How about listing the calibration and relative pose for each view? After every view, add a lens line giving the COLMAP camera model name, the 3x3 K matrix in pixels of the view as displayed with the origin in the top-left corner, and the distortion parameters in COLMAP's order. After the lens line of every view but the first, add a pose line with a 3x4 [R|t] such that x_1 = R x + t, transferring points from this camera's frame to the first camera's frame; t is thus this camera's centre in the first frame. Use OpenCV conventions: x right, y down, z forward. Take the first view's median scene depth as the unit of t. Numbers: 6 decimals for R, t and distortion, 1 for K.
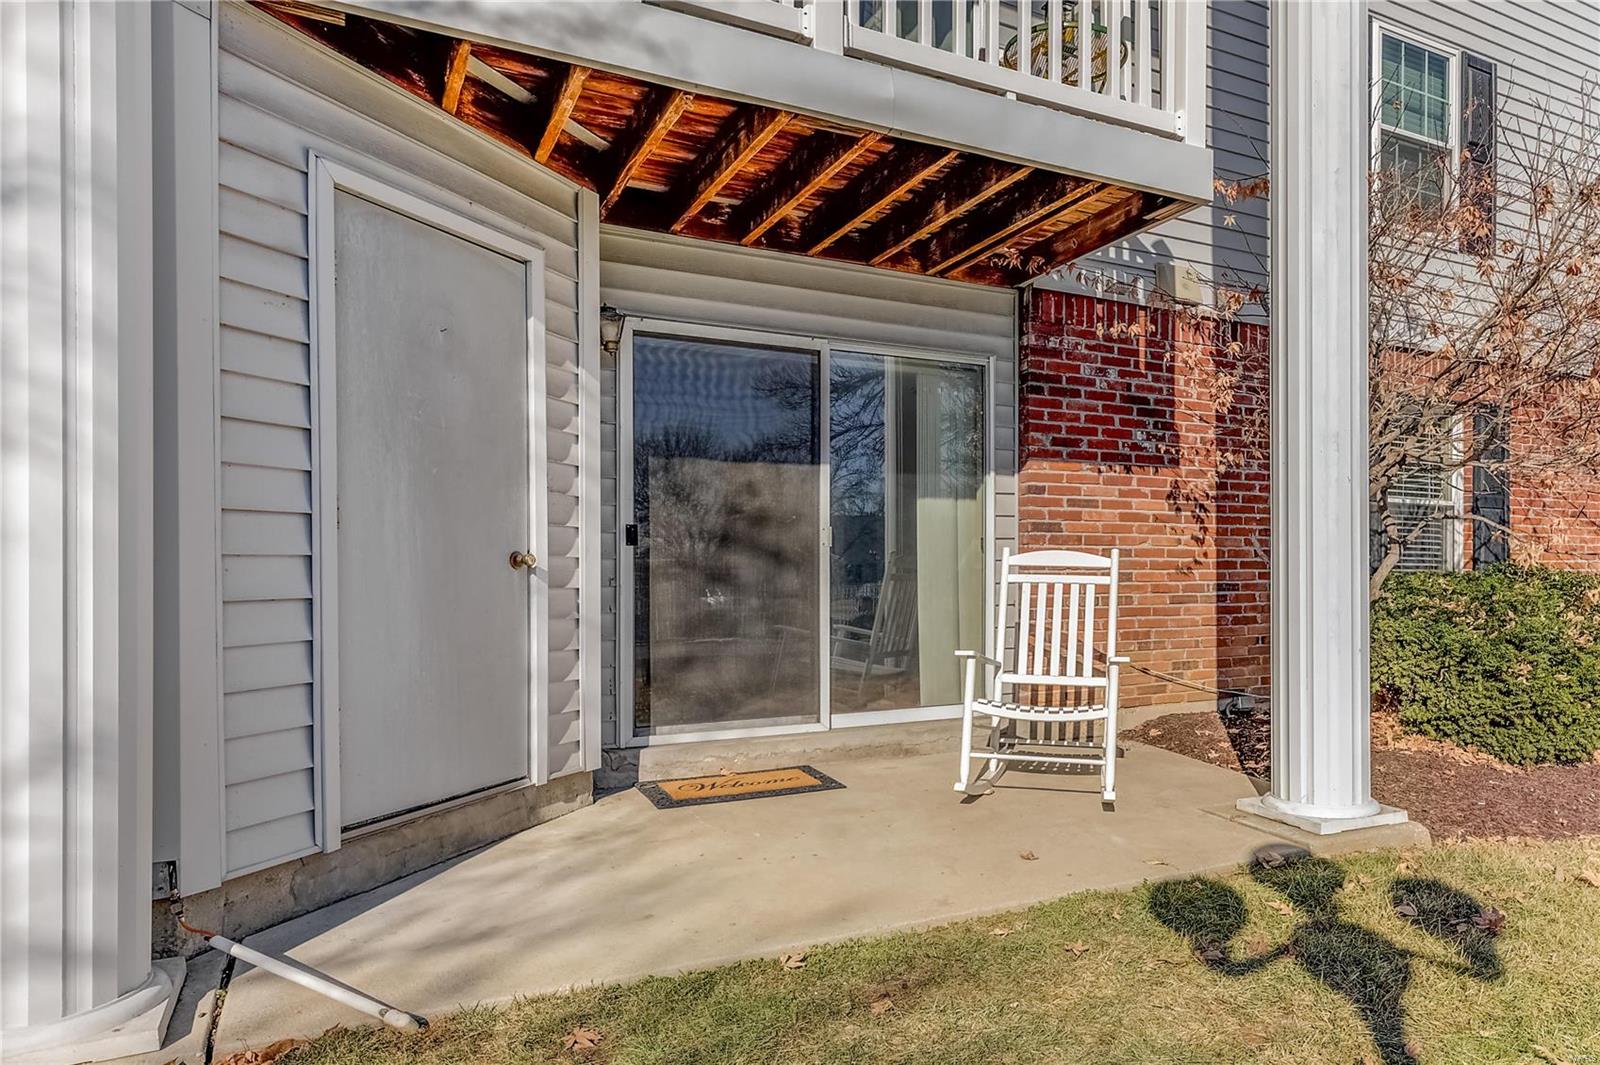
lens RADIAL K [[1090.4, 0, 803.4], [0, 1090.4, 581.3], [0, 0, 1]] dist [0.007536, 0.001675]
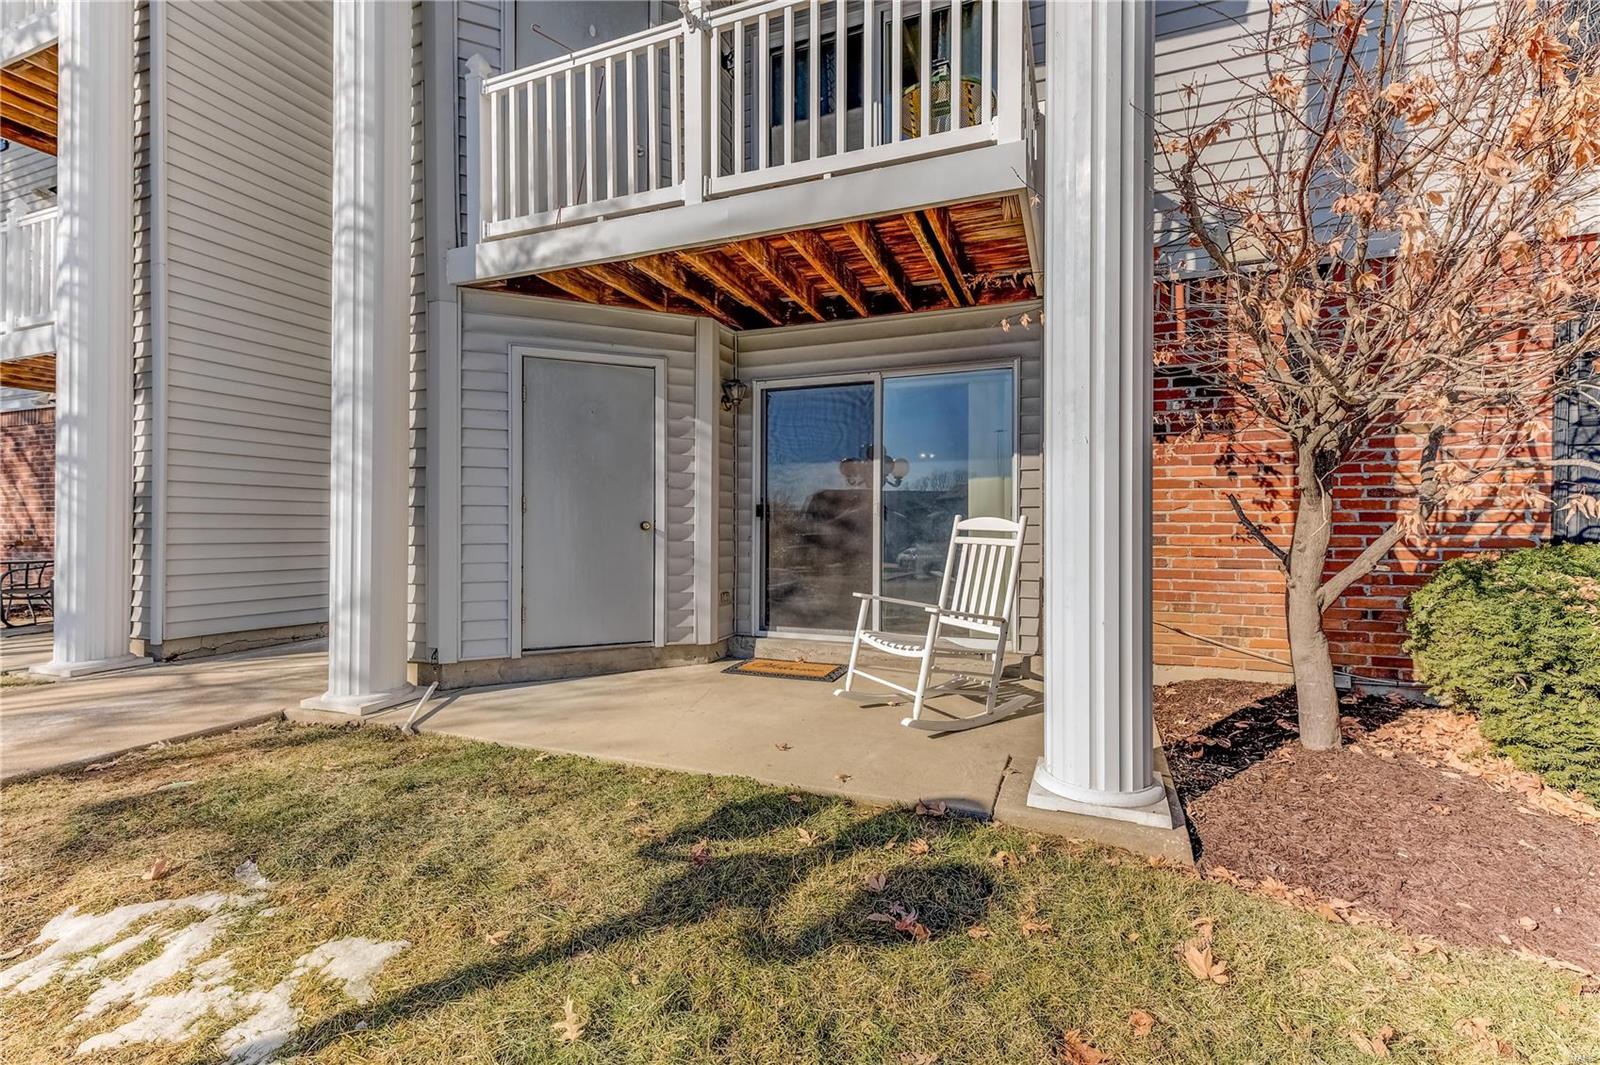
lens RADIAL K [[649.4, 0, 795.9], [0, 649.4, 532.8], [0, 0, 1]] dist [0.005283, 0.000011]
pose [[0.663133, 0.006899, -0.748470, 0.636983], [-0.012422, 0.999921, -0.001790, -0.007398], [0.748399, 0.010484, 0.663166, 0.378768]]
